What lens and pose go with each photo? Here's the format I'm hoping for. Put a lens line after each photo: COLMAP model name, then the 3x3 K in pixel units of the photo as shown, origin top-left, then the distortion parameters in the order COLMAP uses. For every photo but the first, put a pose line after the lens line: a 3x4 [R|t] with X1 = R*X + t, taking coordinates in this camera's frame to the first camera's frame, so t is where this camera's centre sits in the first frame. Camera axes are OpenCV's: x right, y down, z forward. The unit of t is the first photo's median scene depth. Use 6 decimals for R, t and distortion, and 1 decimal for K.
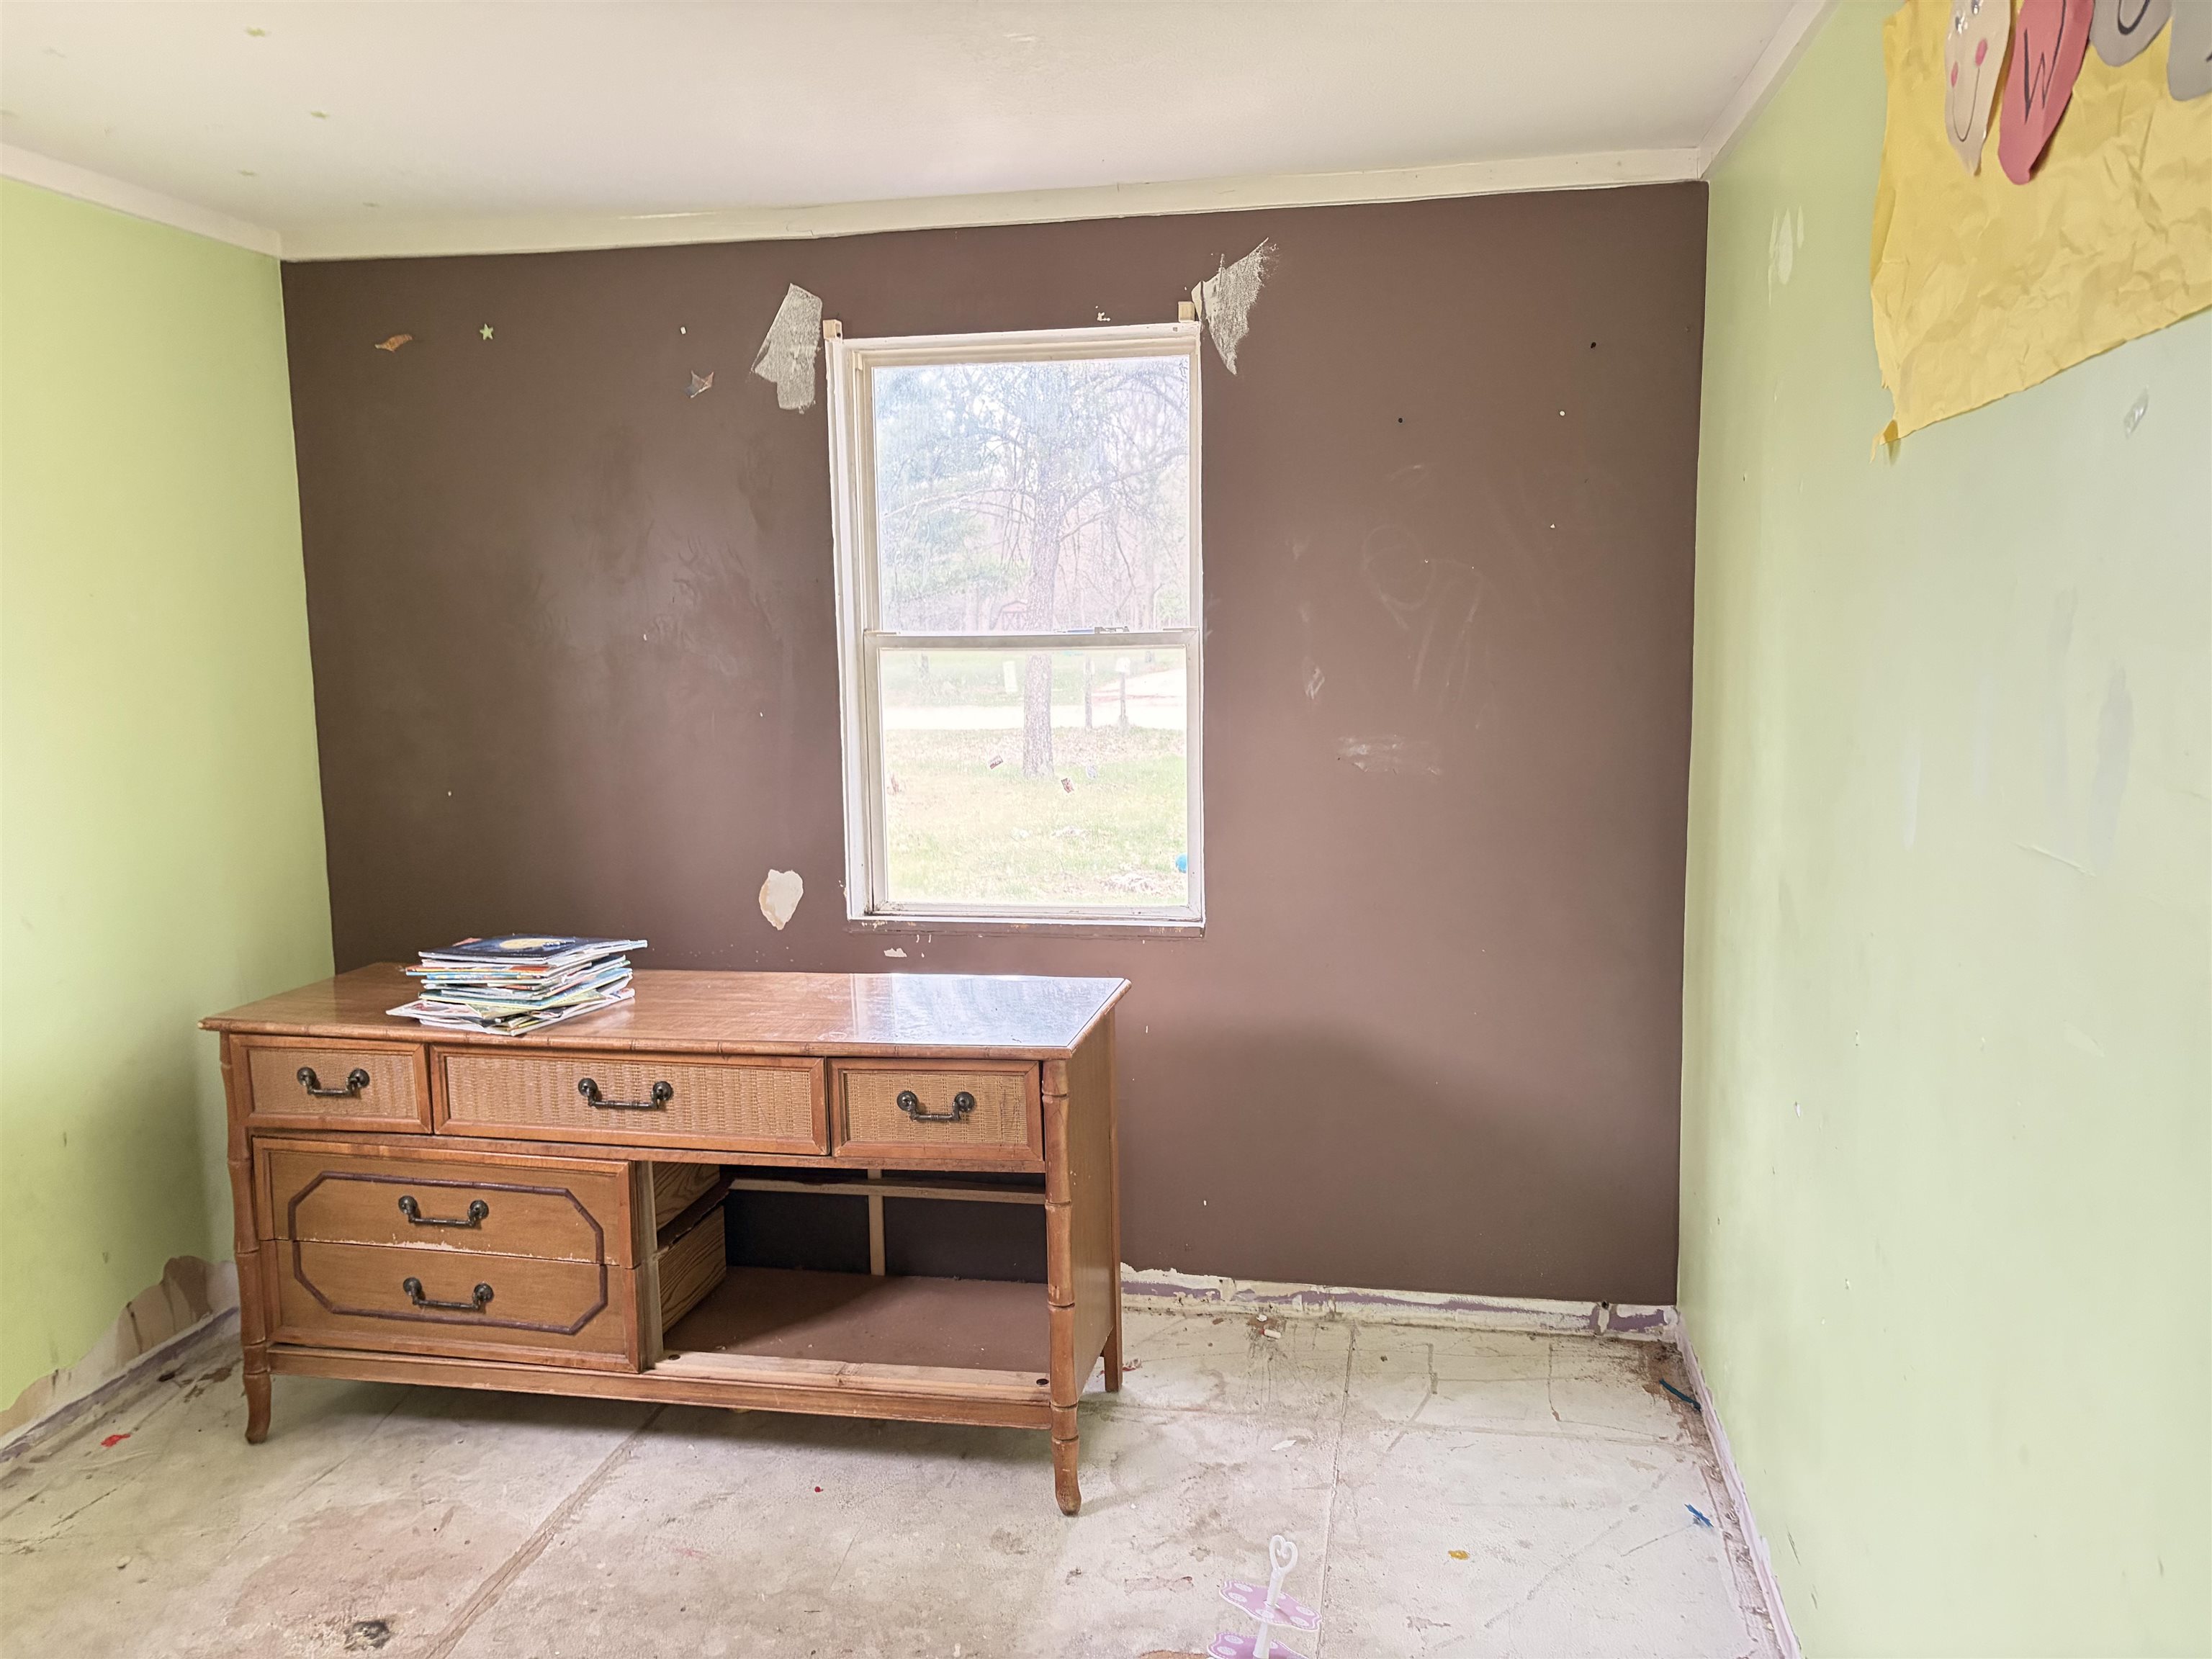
lens RADIAL K [[1690.9, 0, 1106.0], [0, 1690.9, 788.3], [0, 0, 1]] dist [0.059667, -0.067573]
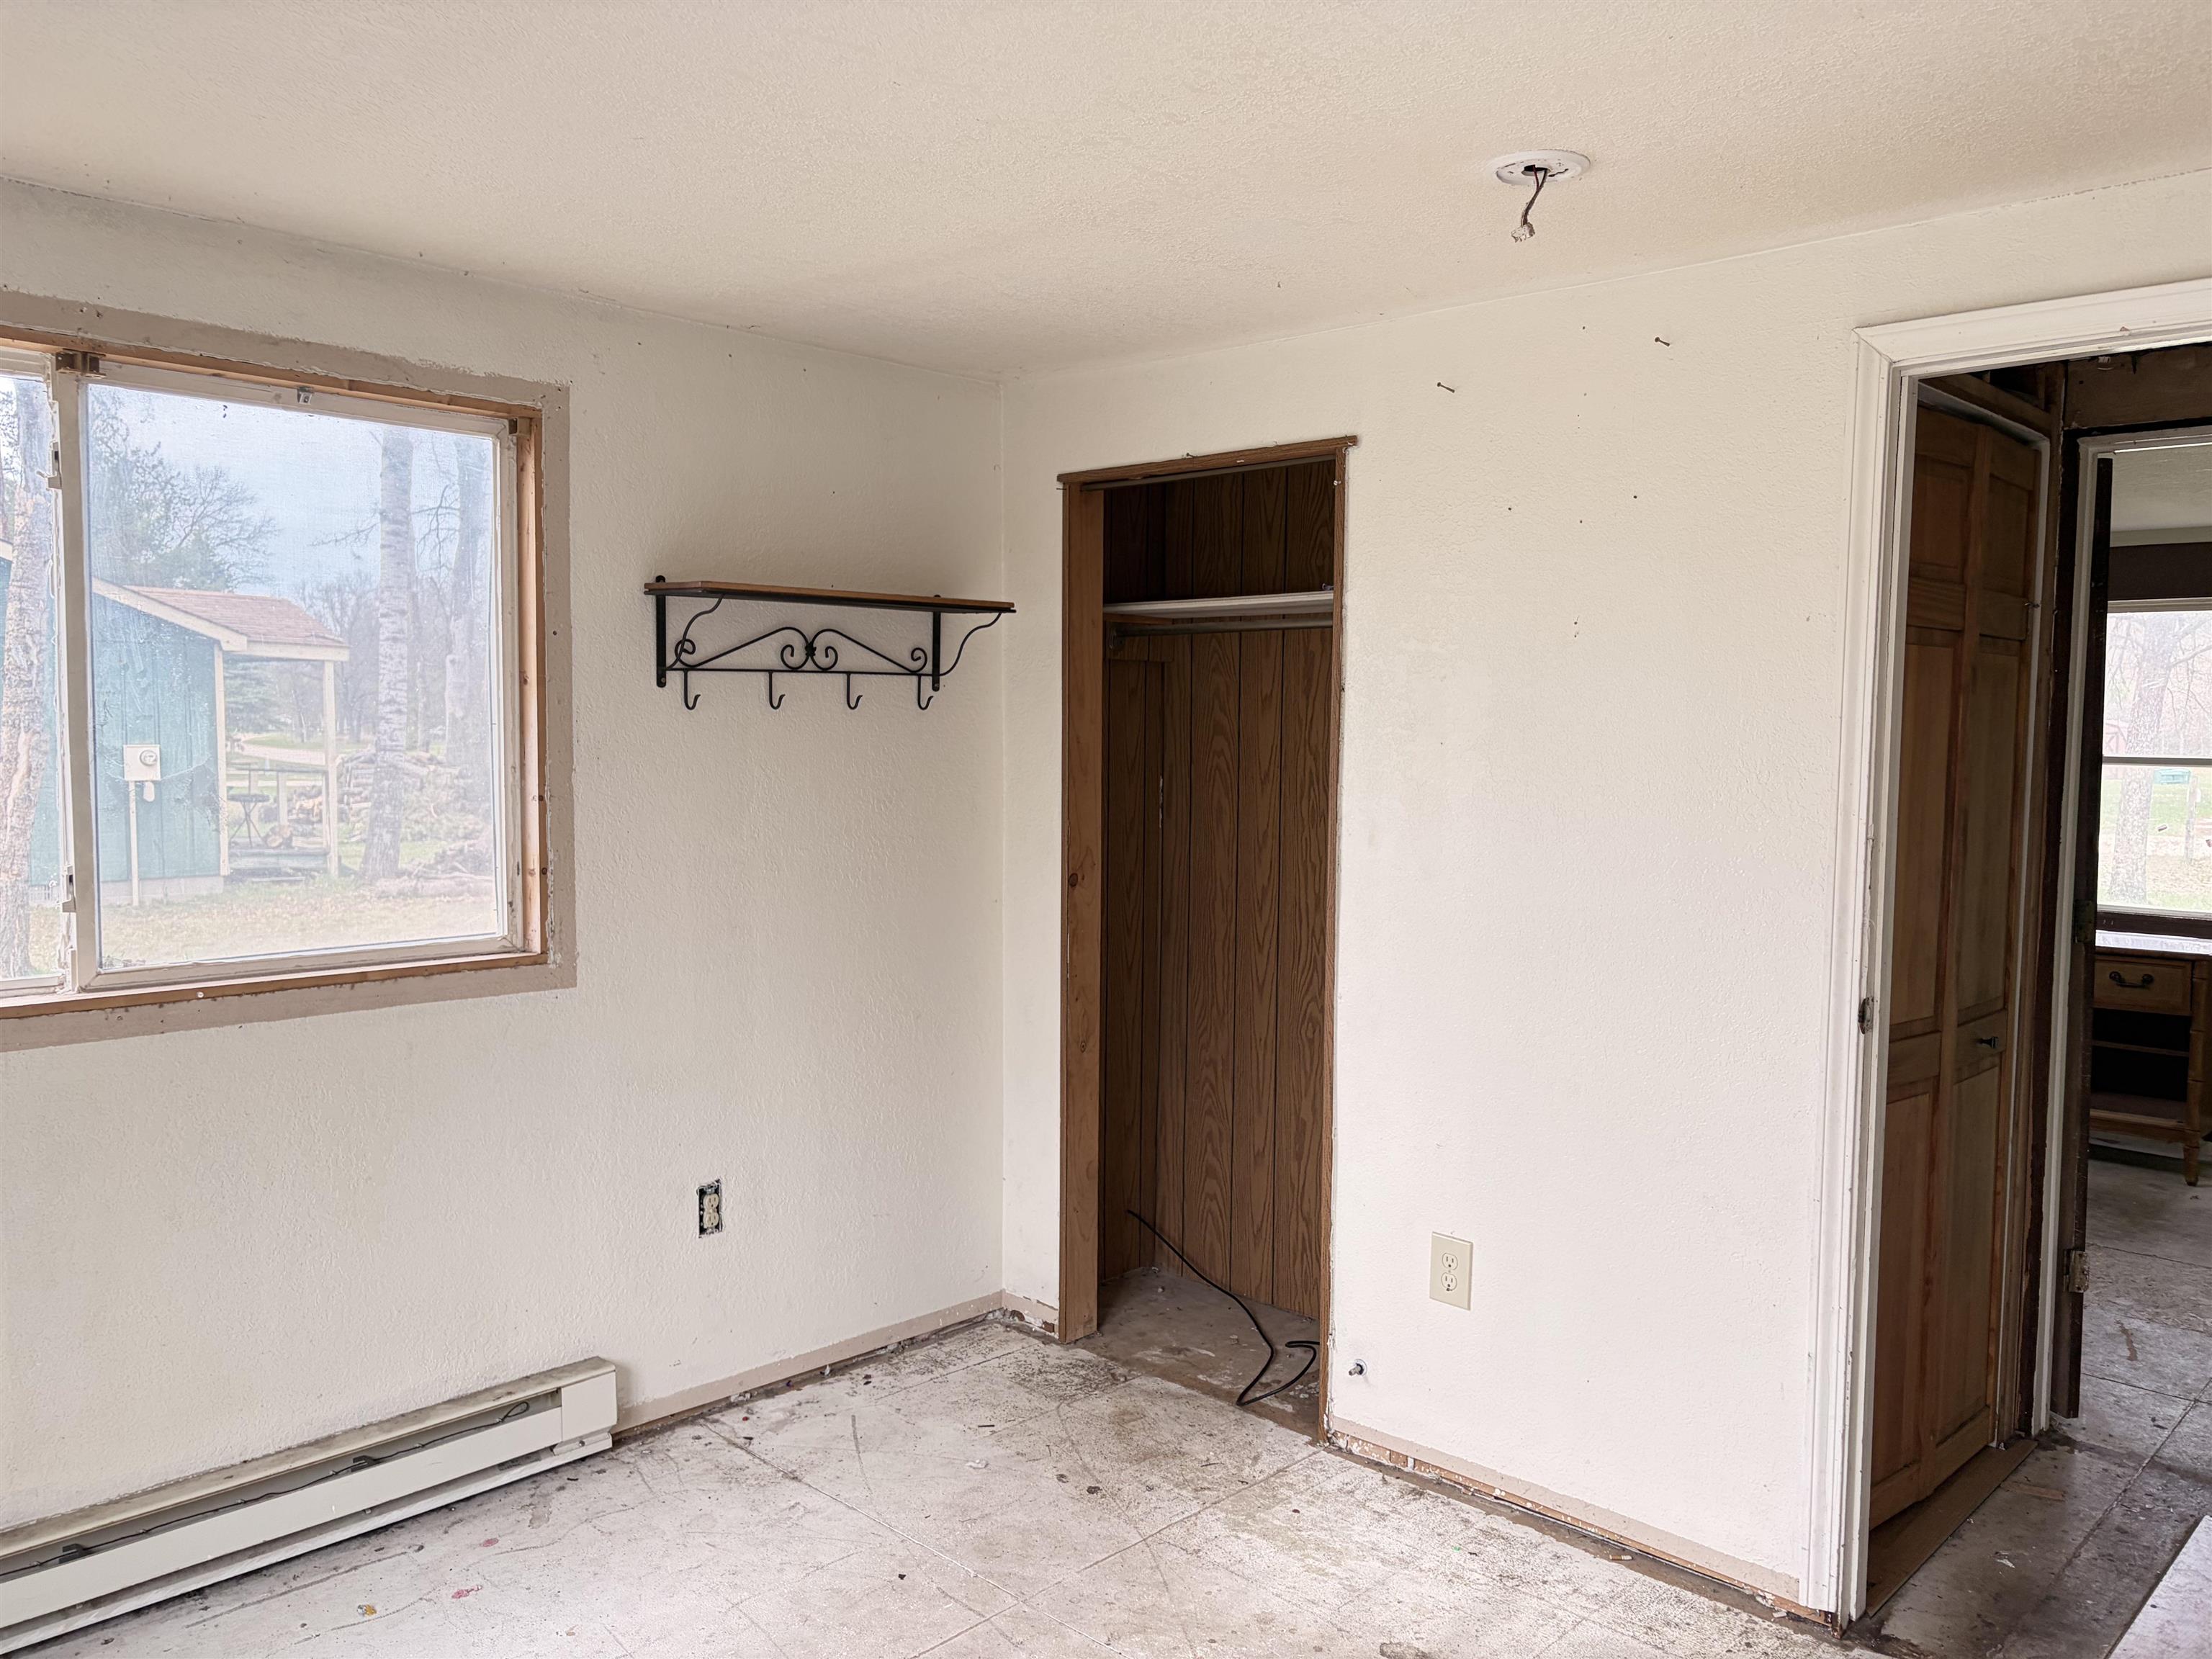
lens RADIAL K [[1690.9, 0, 1106.0], [0, 1690.9, 788.3], [0, 0, 1]] dist [0.059667, -0.067573]
pose [[0.839190, 0.046978, -0.541806, -0.023414], [-0.081081, 0.995935, -0.039229, 0.115335], [0.537761, 0.076851, 0.839588, -1.253943]]
